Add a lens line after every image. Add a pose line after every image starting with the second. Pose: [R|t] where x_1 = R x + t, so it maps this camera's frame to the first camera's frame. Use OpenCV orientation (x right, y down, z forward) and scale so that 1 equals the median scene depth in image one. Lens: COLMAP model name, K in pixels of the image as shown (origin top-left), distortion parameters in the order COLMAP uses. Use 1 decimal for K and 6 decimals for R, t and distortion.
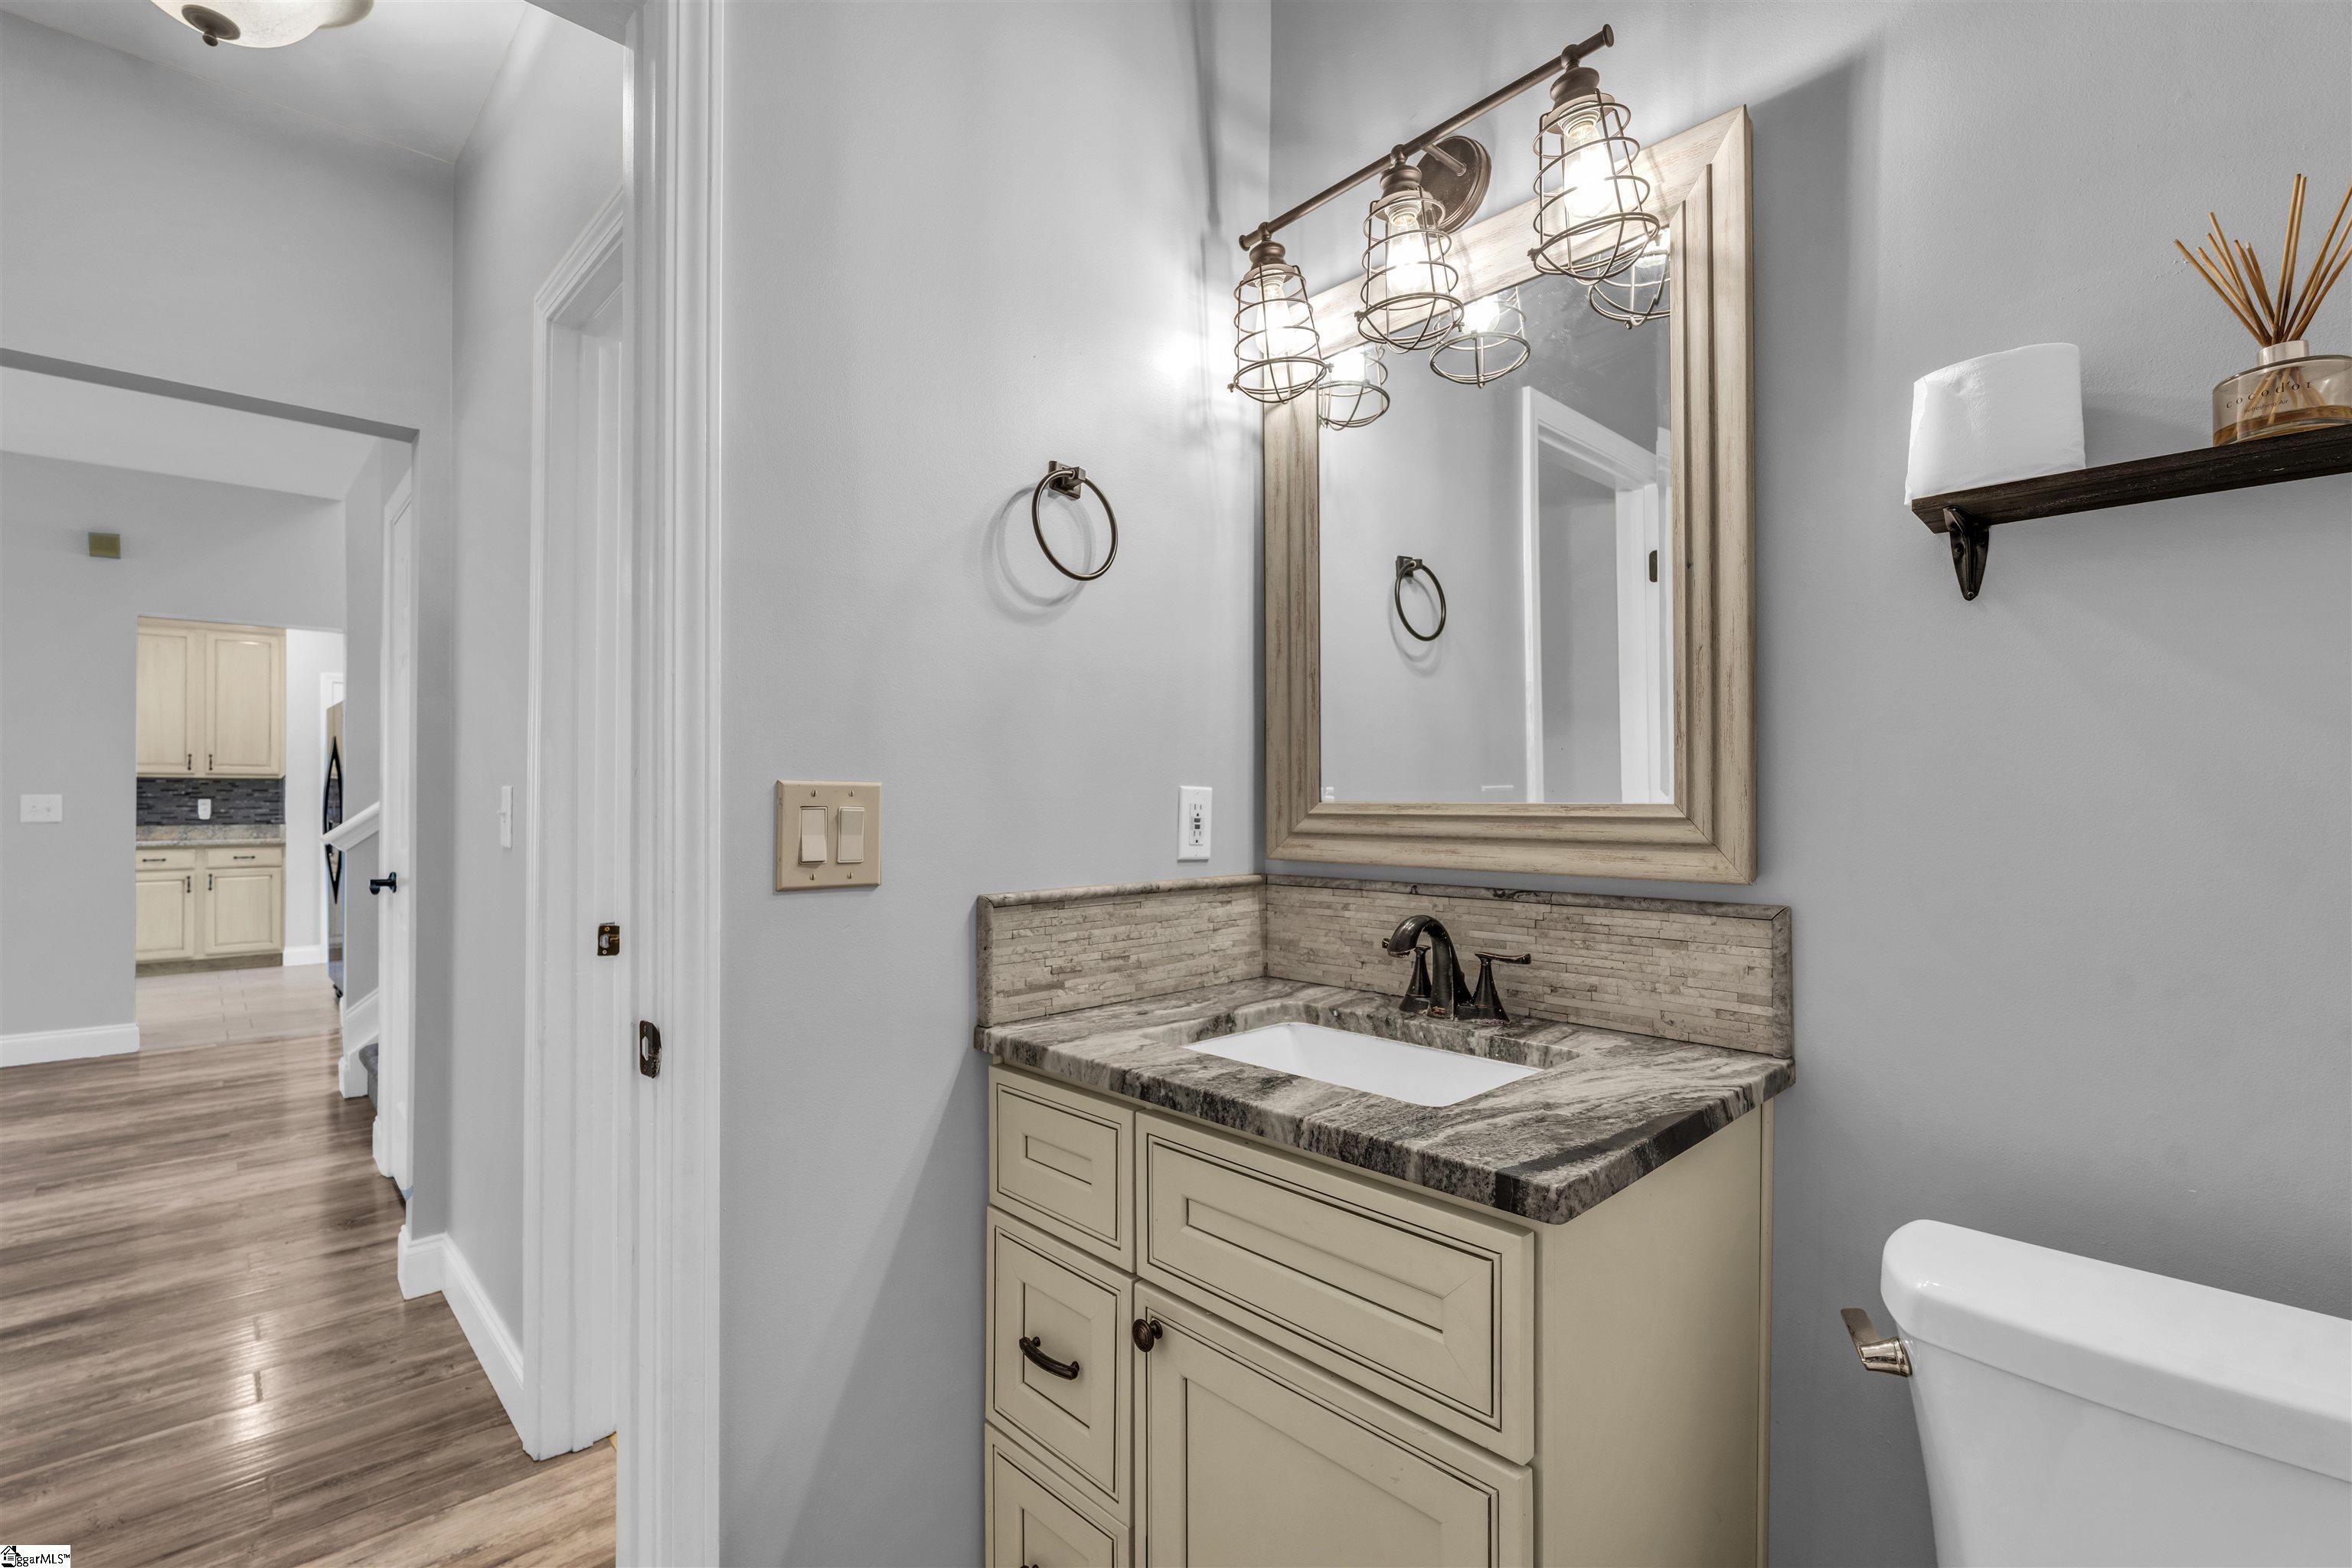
lens RADIAL K [[1059.9, 0, 1138.9], [0, 1059.9, 798.9], [0, 0, 1]] dist [-0.005254, 0.000393]
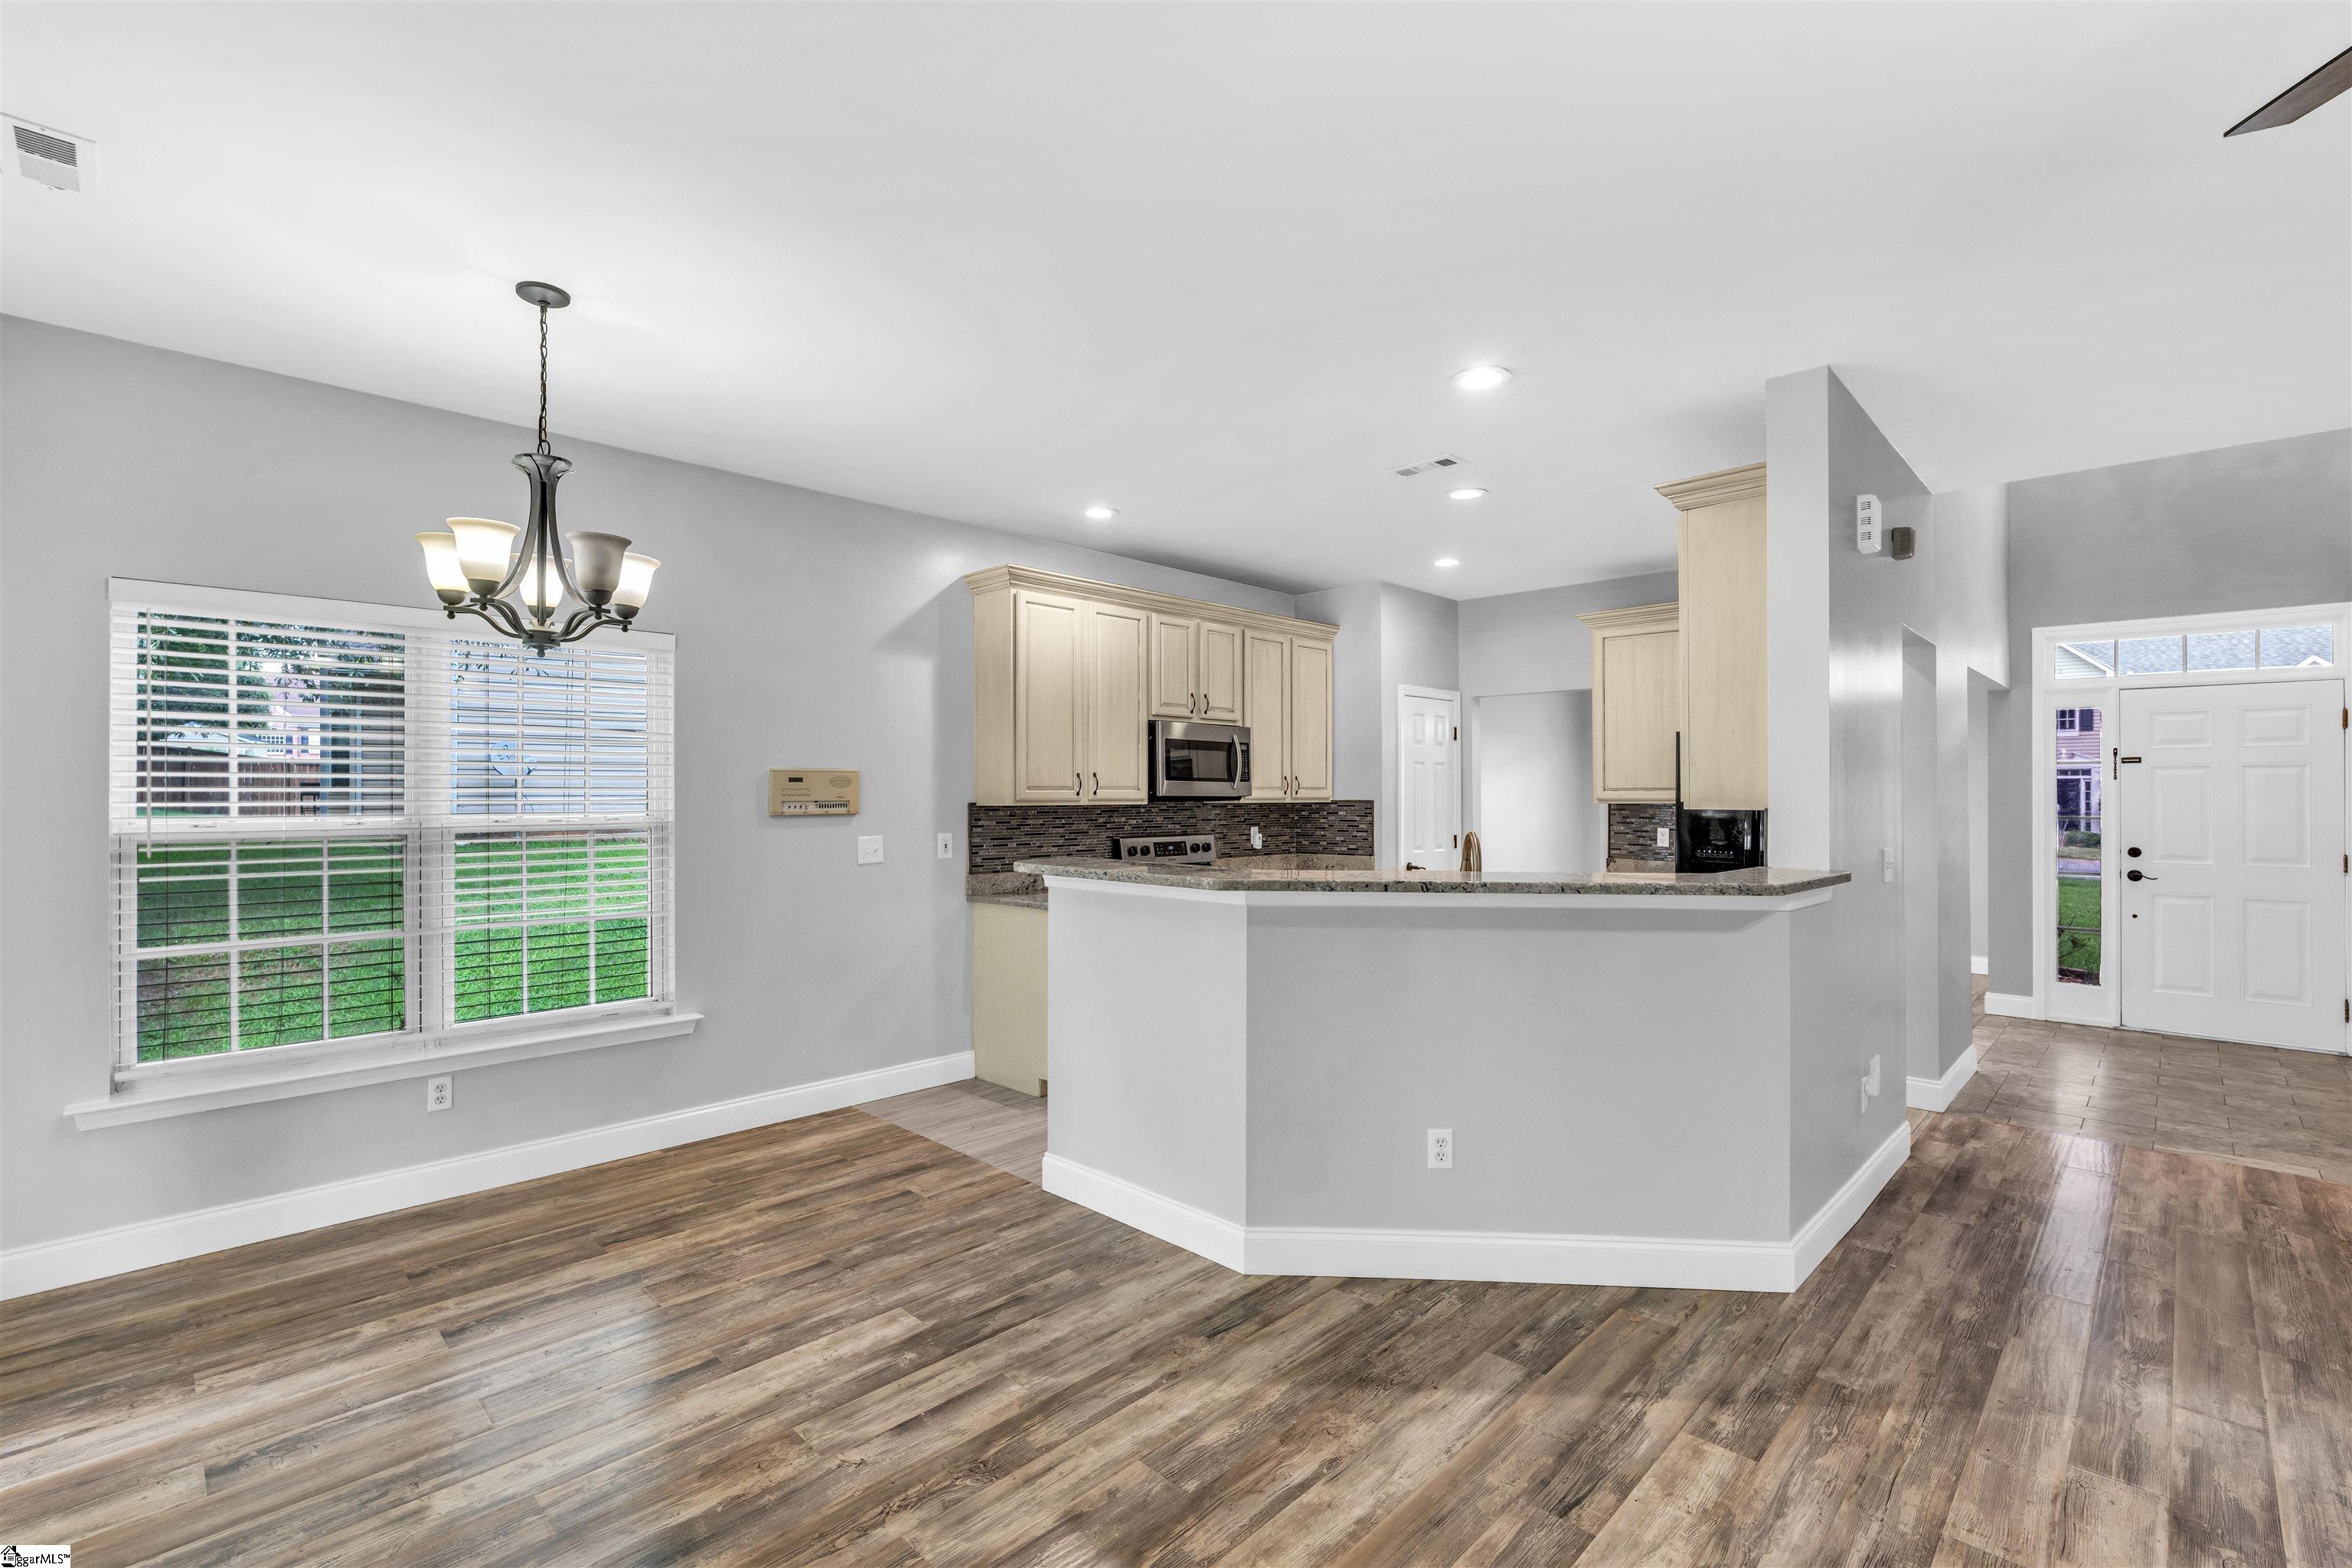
lens RADIAL K [[1059.9, 0, 1138.4], [0, 1059.9, 791.4], [0, 0, 1]] dist [-0.005254, 0.000393]
pose [[0.998160, -0.002303, 0.060591, -1.058758], [0.002098, 0.999992, 0.003442, -0.032780], [-0.060598, -0.003309, 0.998157, 0.132321]]
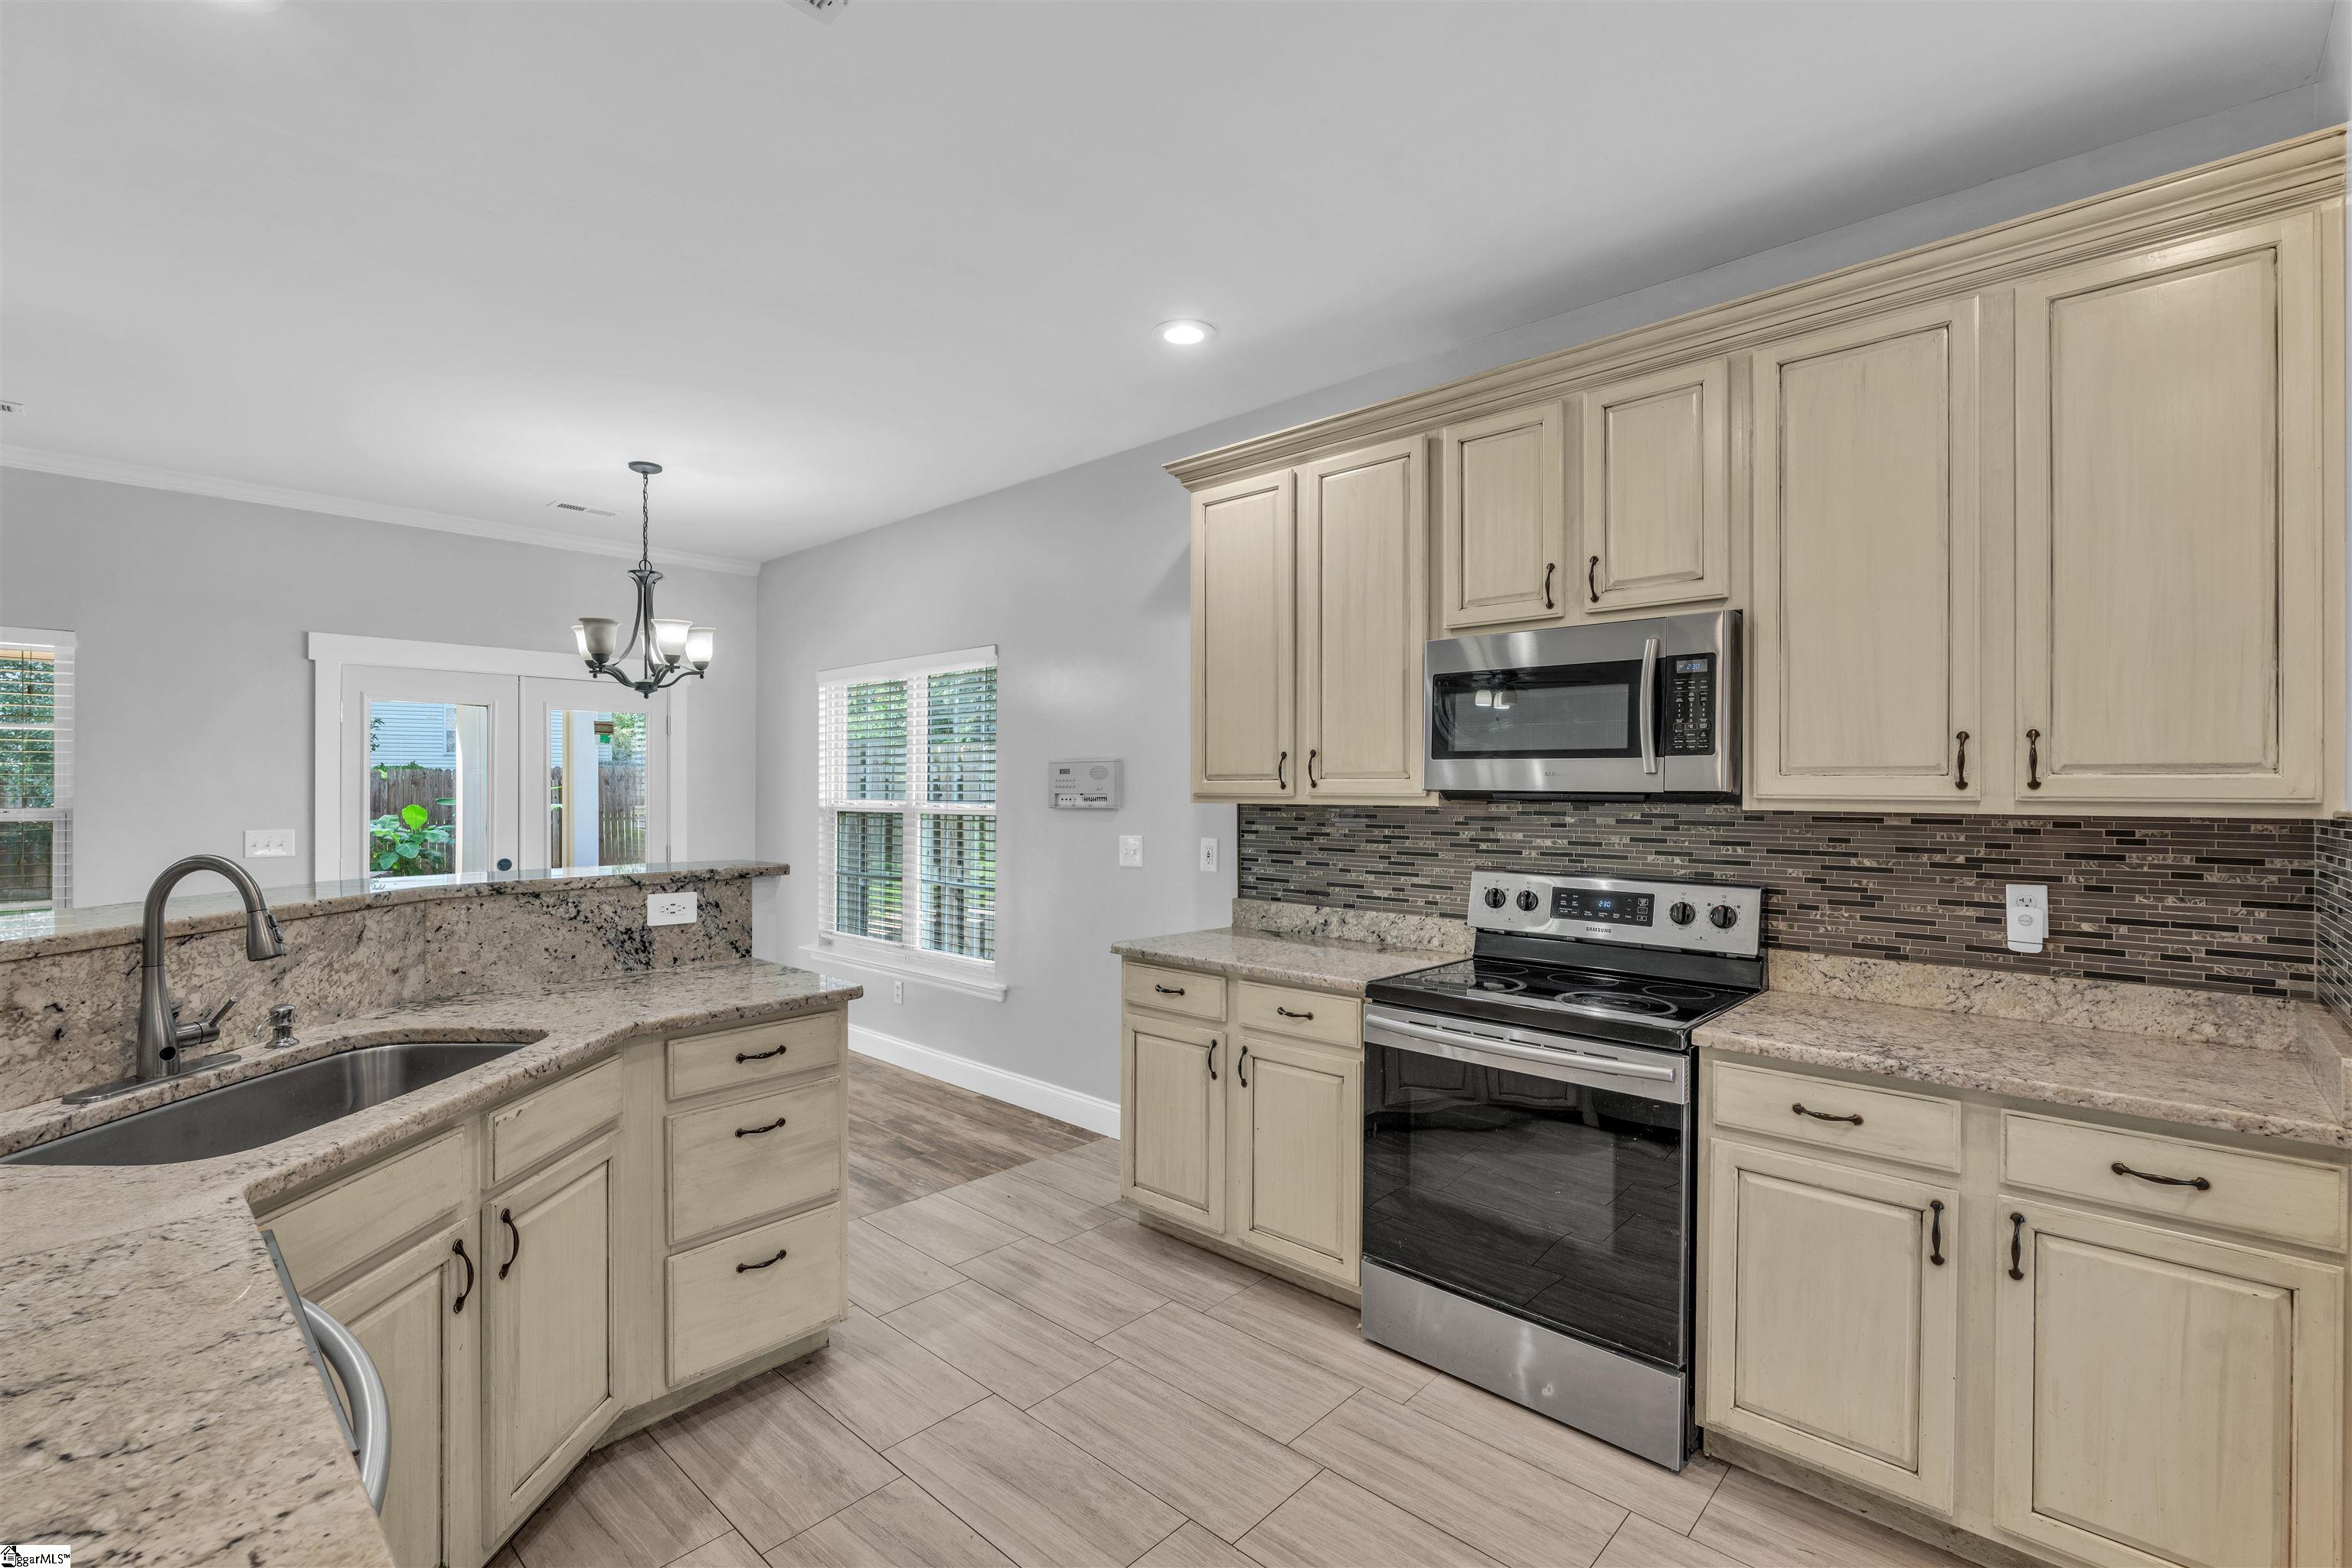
lens RADIAL K [[1059.9, 0, 1183.5], [0, 1059.9, 790.0], [0, 0, 1]] dist [-0.005254, 0.000393]
pose [[0.102194, 0.001570, -0.994763, -0.631010], [0.004776, 0.999986, 0.002069, -0.028353], [0.994753, -0.004963, 0.102185, 0.754043]]
